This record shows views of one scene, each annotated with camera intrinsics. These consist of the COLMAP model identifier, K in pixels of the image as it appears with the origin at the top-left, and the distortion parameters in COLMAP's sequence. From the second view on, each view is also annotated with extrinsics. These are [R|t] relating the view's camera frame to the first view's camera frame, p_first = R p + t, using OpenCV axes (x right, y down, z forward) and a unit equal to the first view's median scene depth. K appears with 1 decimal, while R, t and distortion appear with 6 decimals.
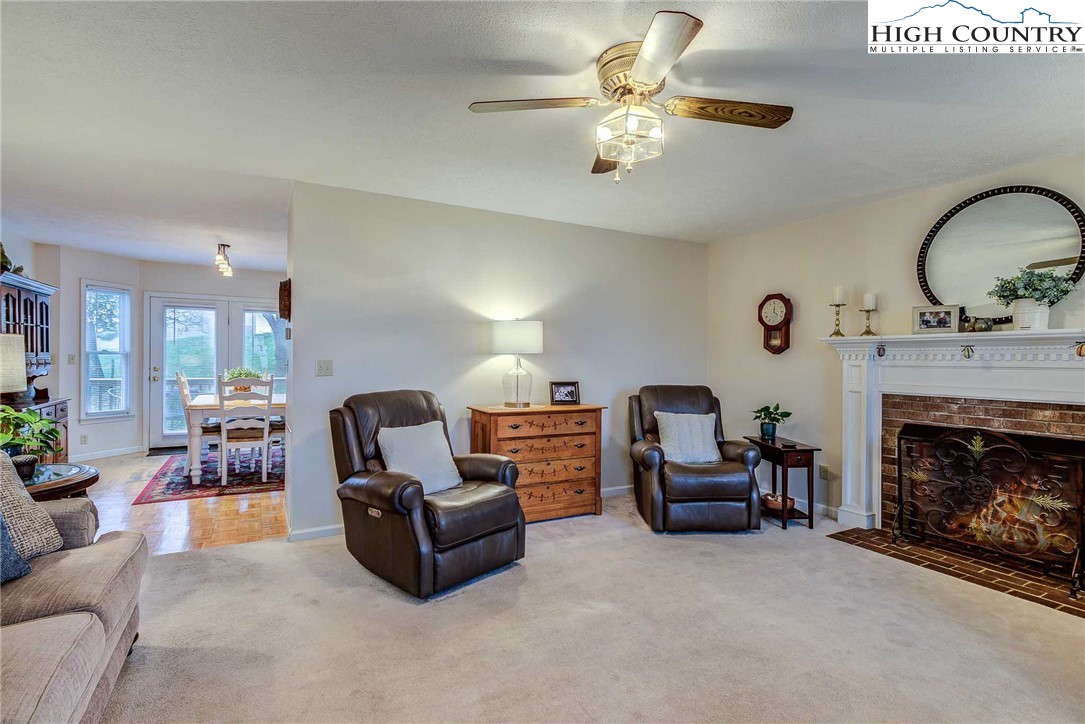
lens RADIAL K [[525.5, 0, 541.4], [0, 525.5, 360.0], [0, 0, 1]] dist [0.006299, 0.002065]
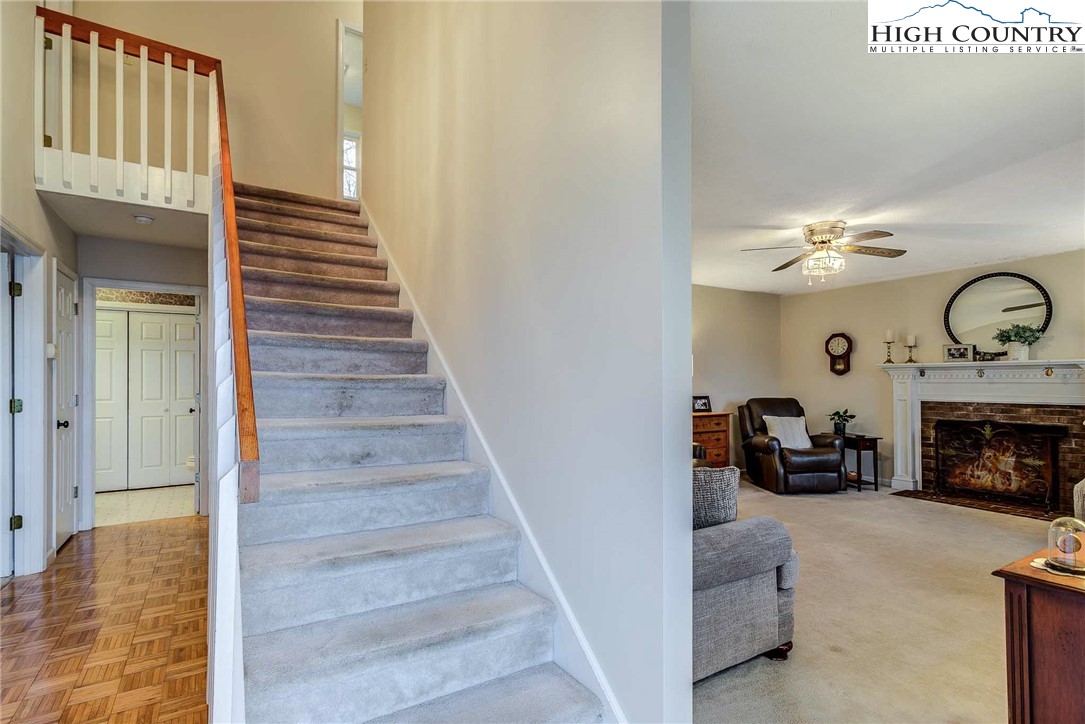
lens RADIAL K [[525.5, 0, 538.4], [0, 525.5, 372.5], [0, 0, 1]] dist [0.006299, 0.002065]
pose [[0.999138, -0.010018, 0.040287, -0.518160], [0.010694, 0.999805, -0.016587, -0.004505], [-0.040113, 0.017004, 0.999050, -0.479462]]
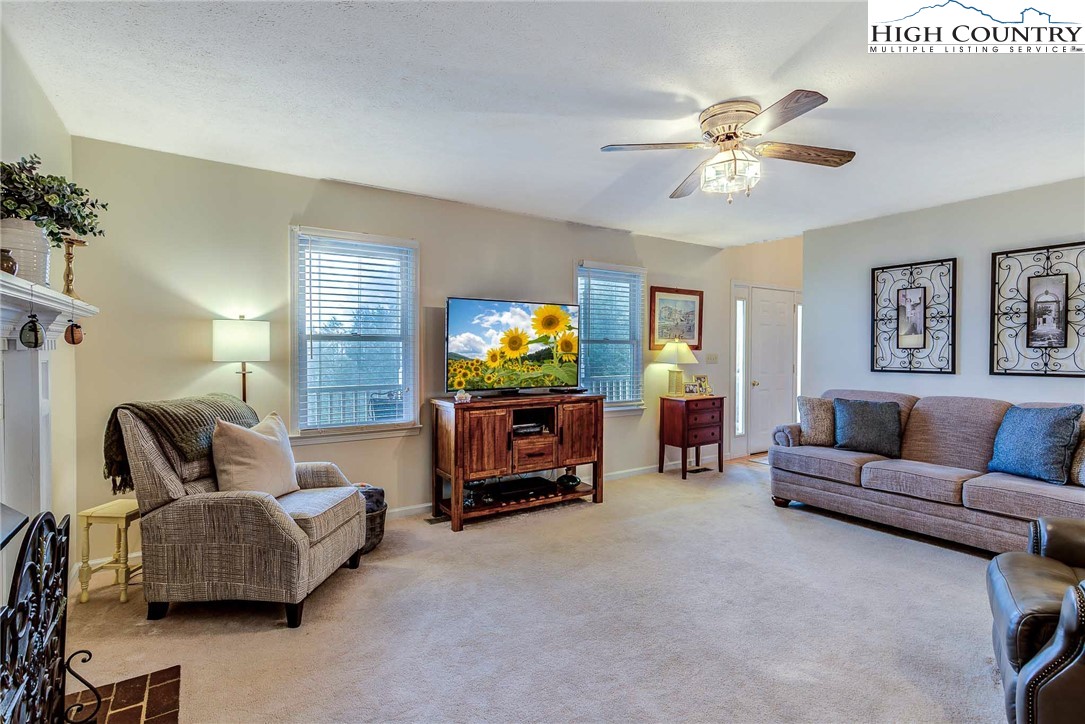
lens RADIAL K [[525.5, 0, 540.0], [0, 525.5, 359.4], [0, 0, 1]] dist [0.006299, 0.002065]
pose [[-0.996592, -0.010339, -0.081839, 0.381950], [-0.011657, 0.999810, 0.015644, -0.003288], [0.081662, 0.016545, -0.996523, 1.197000]]
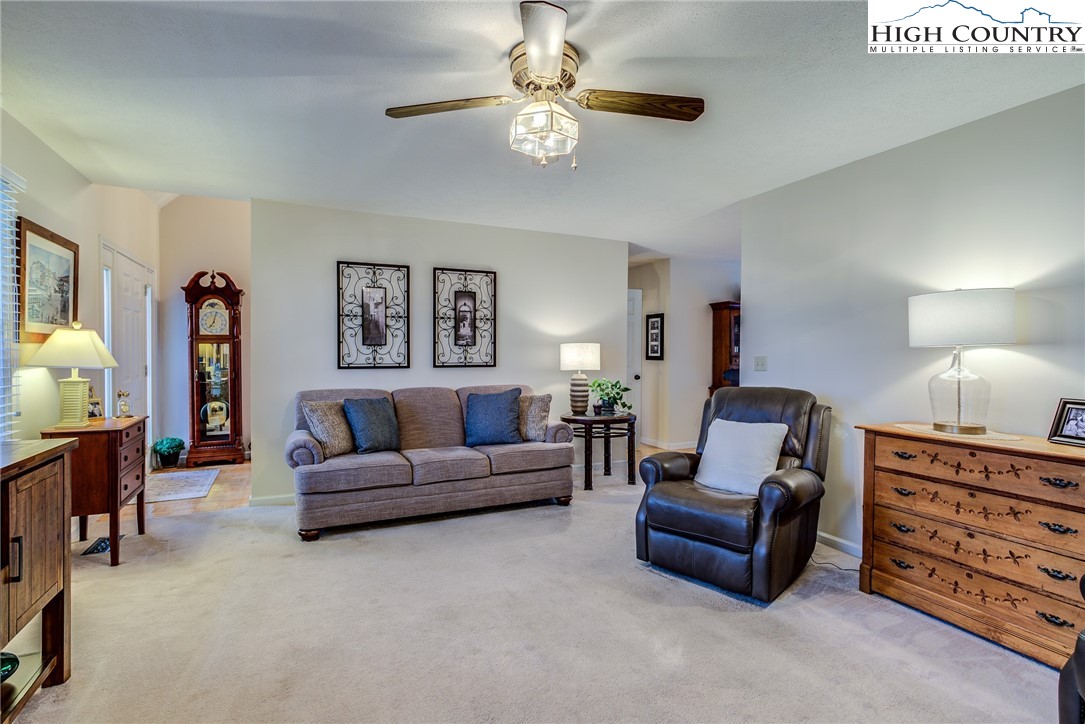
lens RADIAL K [[525.5, 0, 541.4], [0, 525.5, 354.7], [0, 0, 1]] dist [0.006299, 0.002065]
pose [[-0.062554, -0.001408, -0.998041, 0.648043], [-0.006205, 0.999980, -0.001022, 0.002321], [0.998022, 0.006129, -0.062562, 0.582740]]
